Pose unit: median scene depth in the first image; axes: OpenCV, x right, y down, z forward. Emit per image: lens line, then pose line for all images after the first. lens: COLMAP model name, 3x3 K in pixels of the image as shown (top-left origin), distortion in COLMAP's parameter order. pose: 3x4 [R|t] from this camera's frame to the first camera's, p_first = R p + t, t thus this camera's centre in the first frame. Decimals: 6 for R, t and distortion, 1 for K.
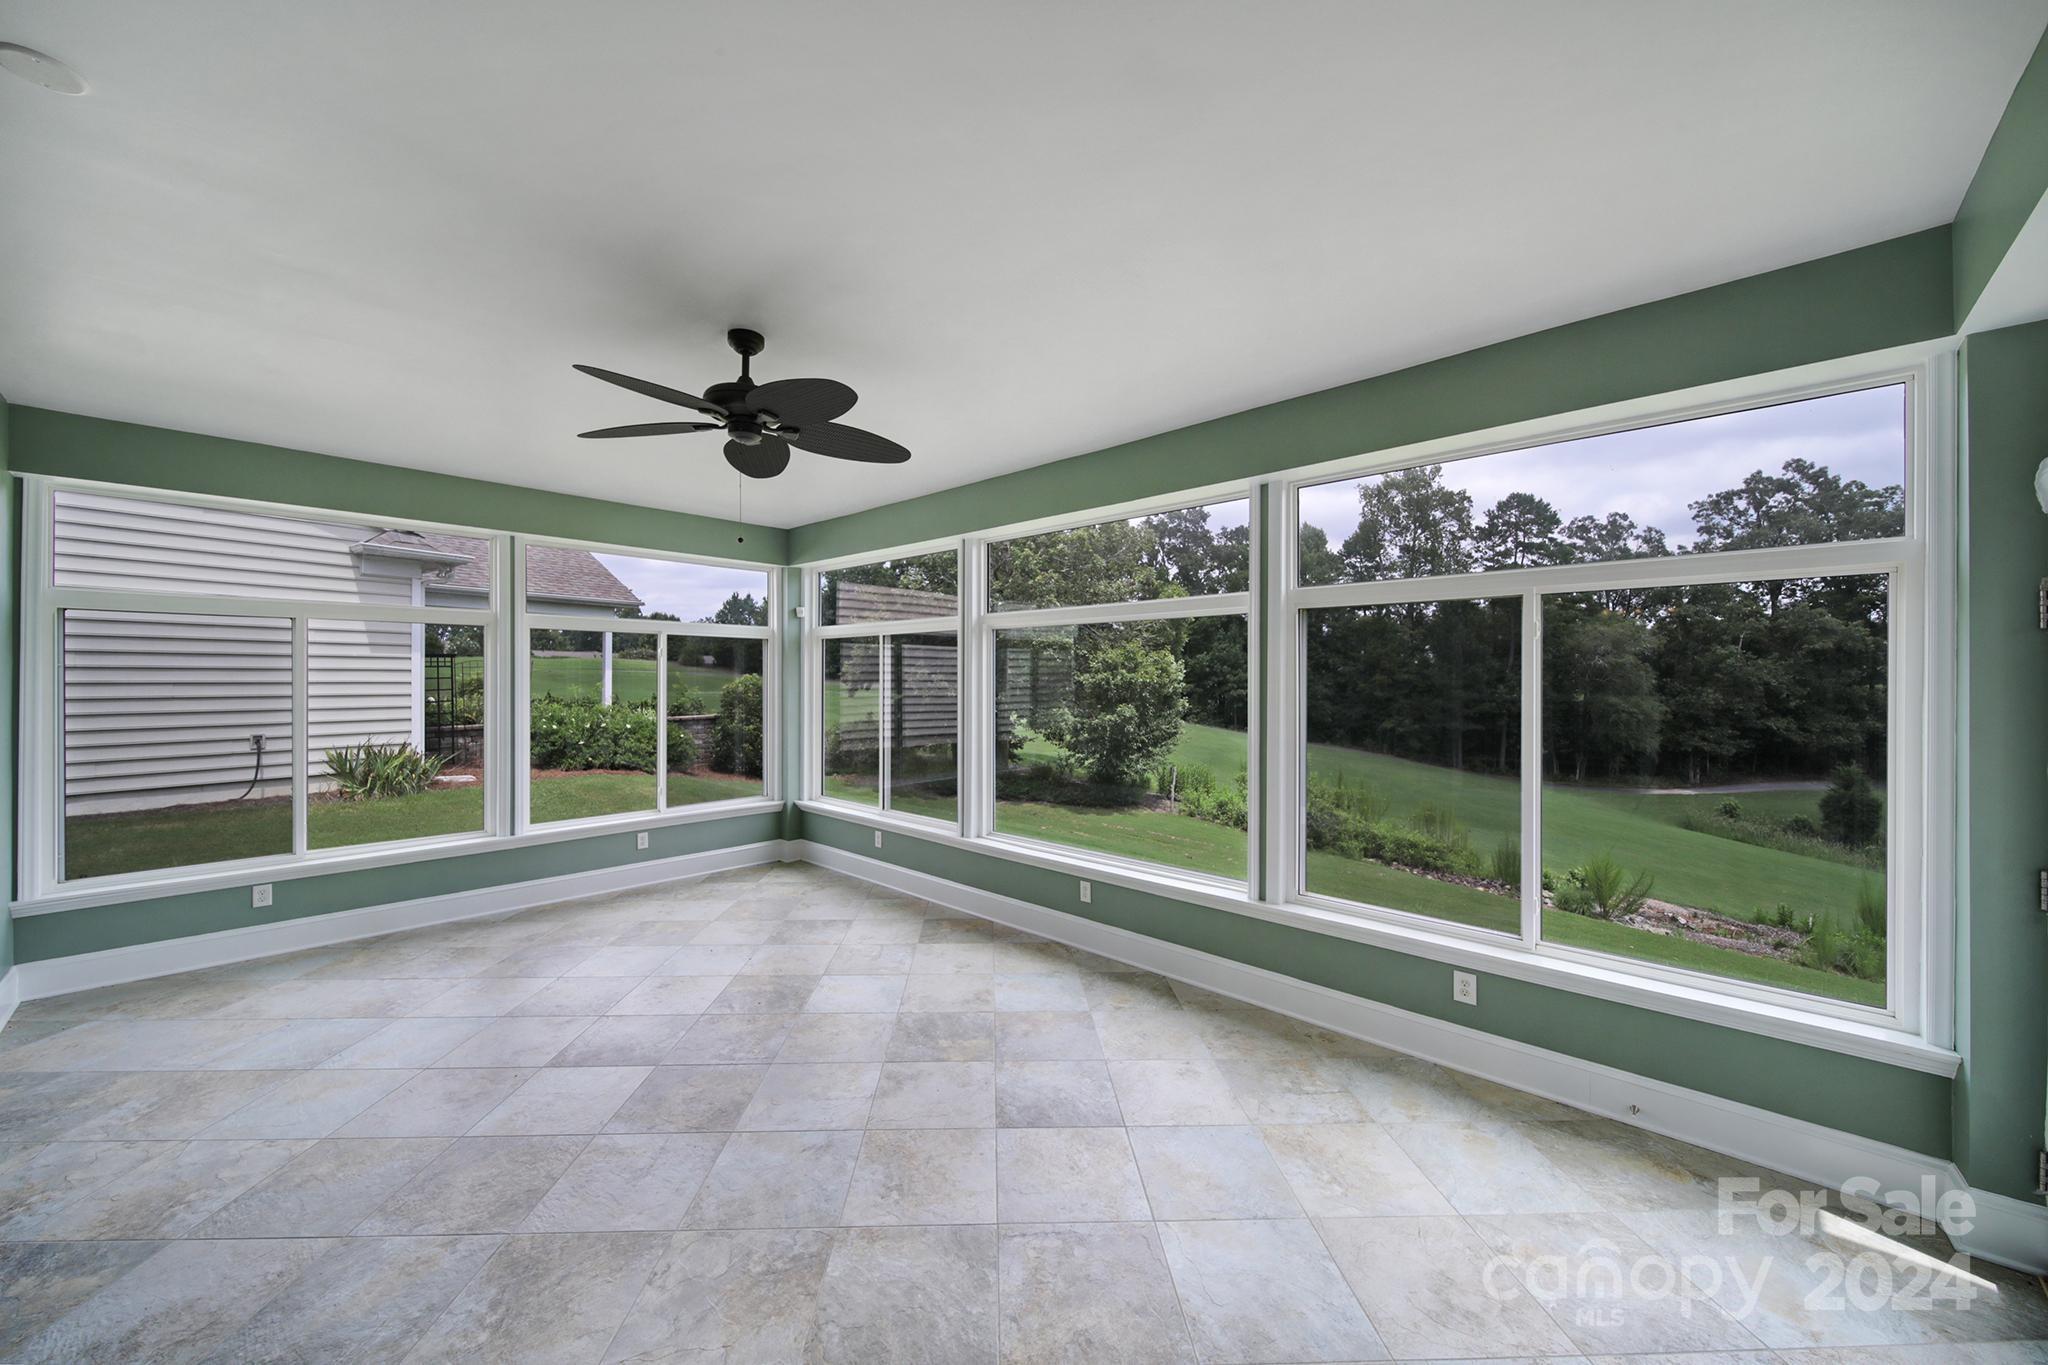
lens RADIAL K [[733.0, 0, 1016.3], [0, 733.0, 676.7], [0, 0, 1]] dist [-0.001321, -0.000446]
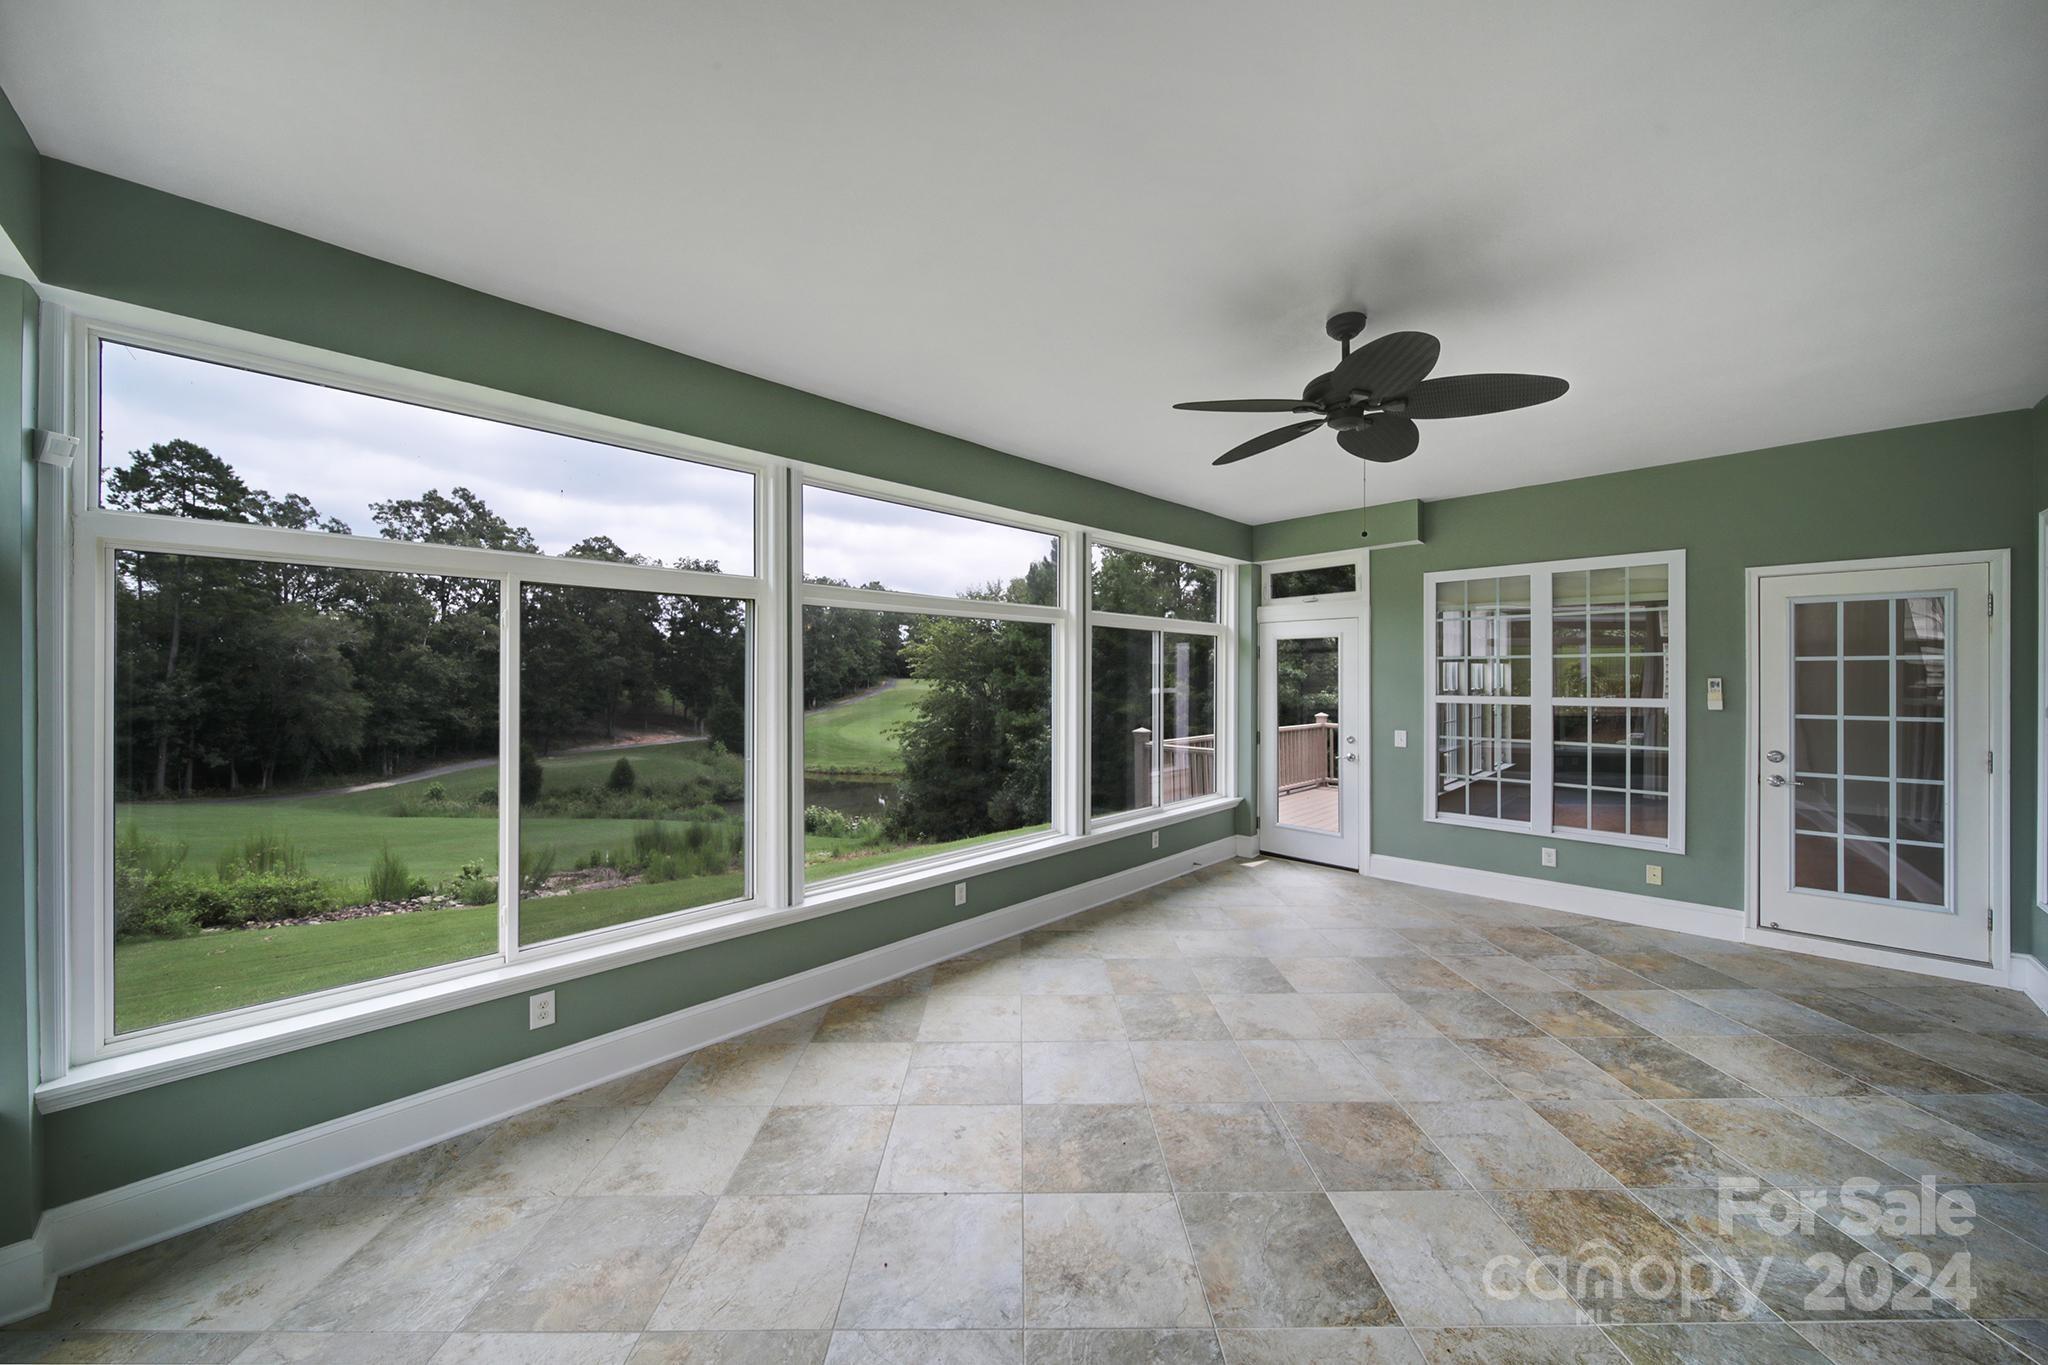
lens RADIAL K [[717.5, 0, 1024.0], [0, 717.5, 682.5], [0, 0, 1]] dist [0.000168, -0.002670]
pose [[0.034086, -0.010939, 0.999359, -0.059811], [-0.002215, 0.999937, 0.011021, 0.000336], [-0.999416, -0.002590, 0.034060, 0.062786]]
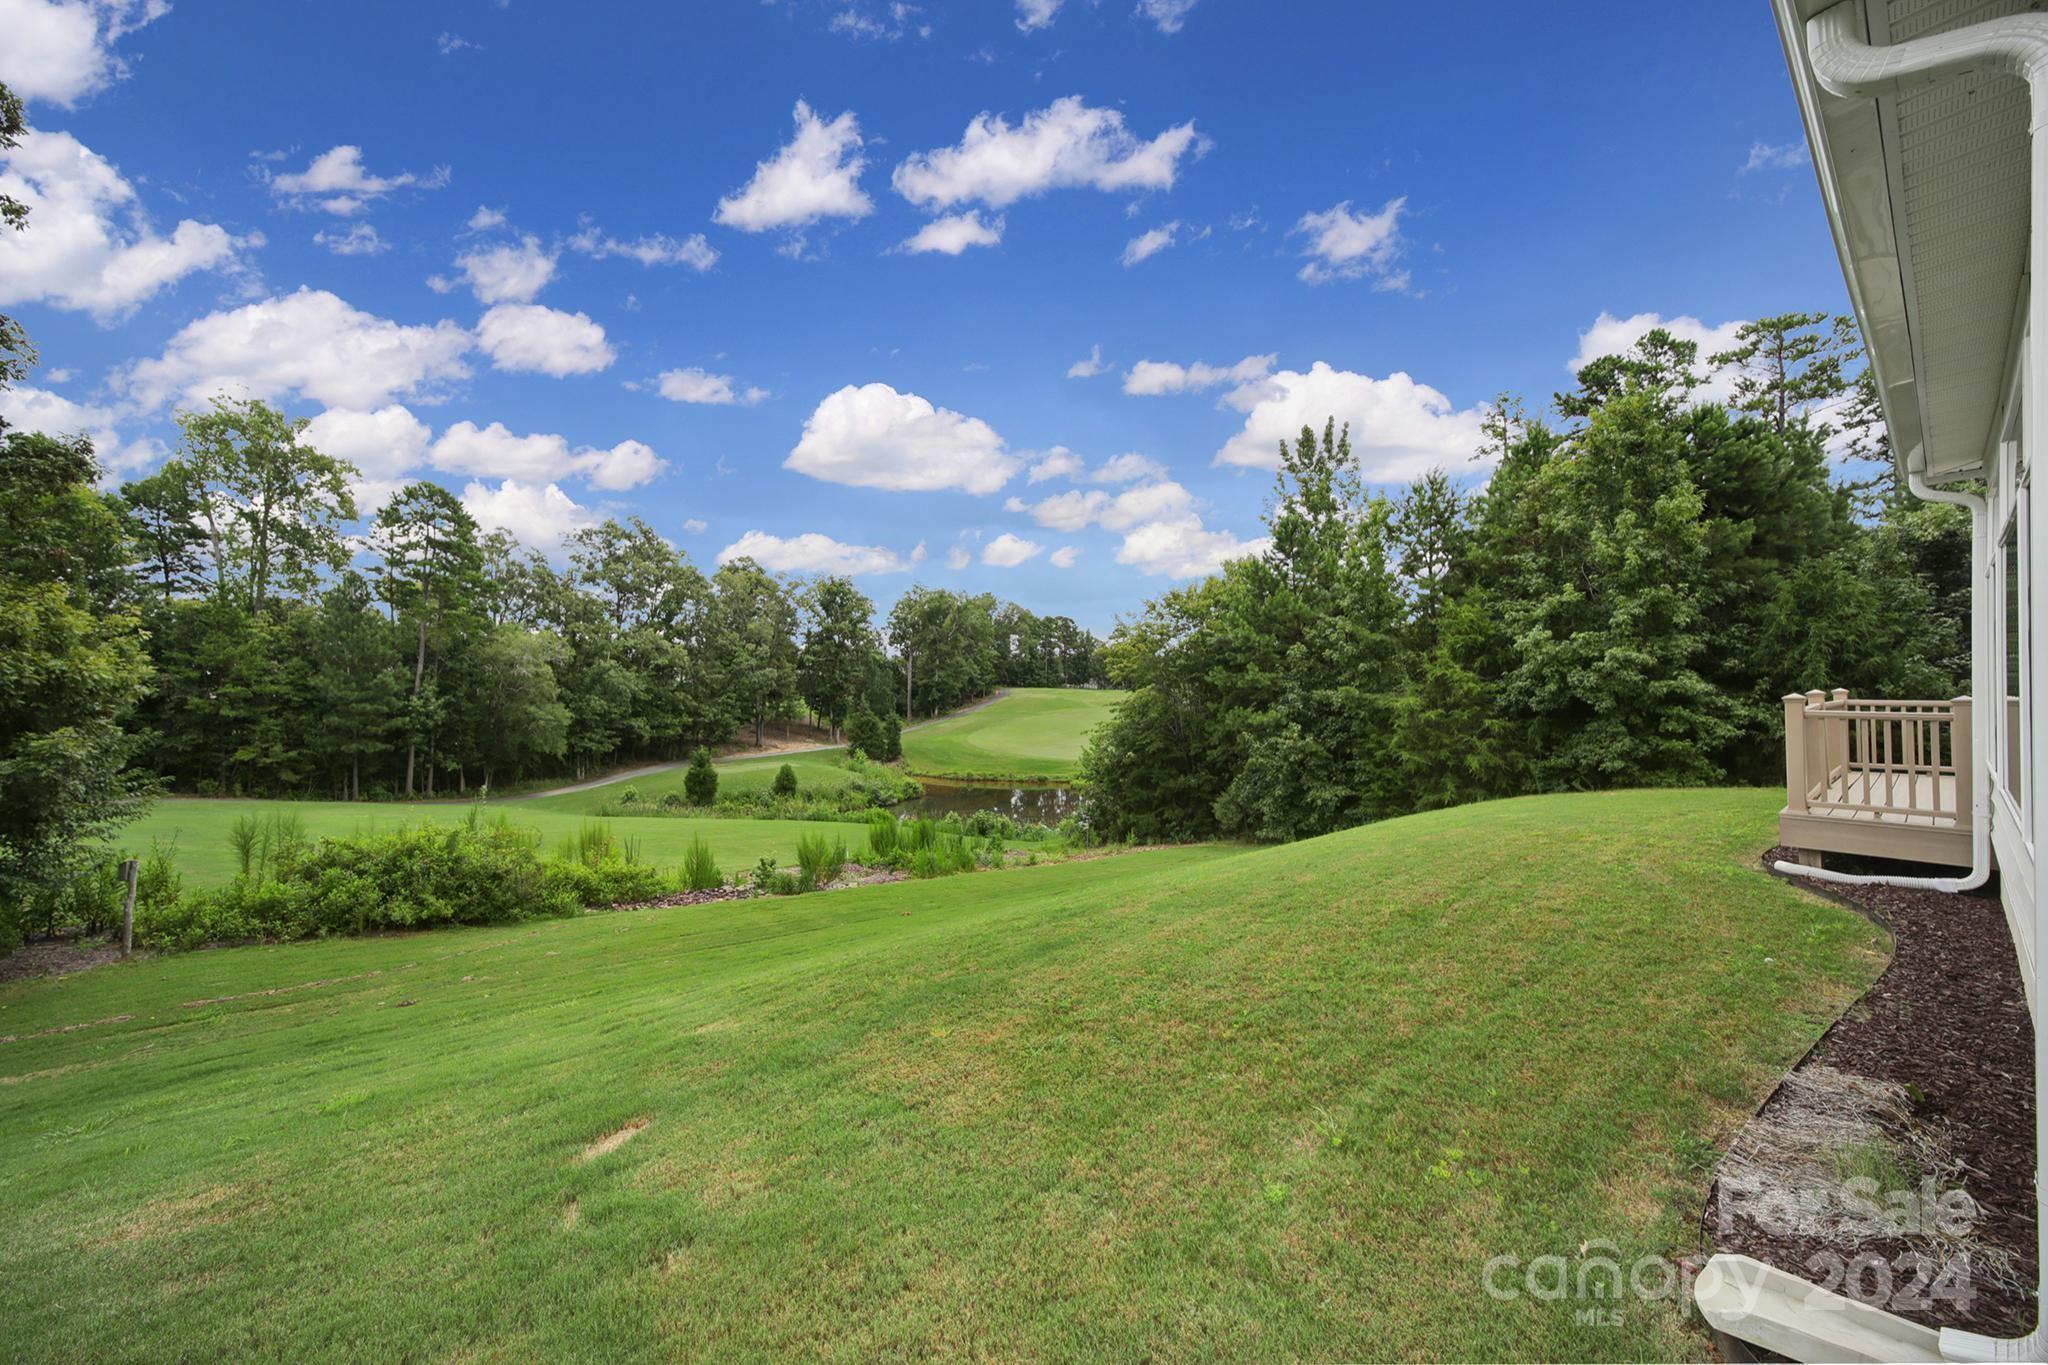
lens RADIAL K [[717.5, 0, 1024.0], [0, 717.5, 682.5], [0, 0, 1]] dist [0.000168, -0.002670]
pose [[0.161795, 0.001247, 0.986824, -0.060775], [0.012359, 0.999918, -0.003290, 0.006552], [-0.986747, 0.012728, 0.161766, 0.142323]]
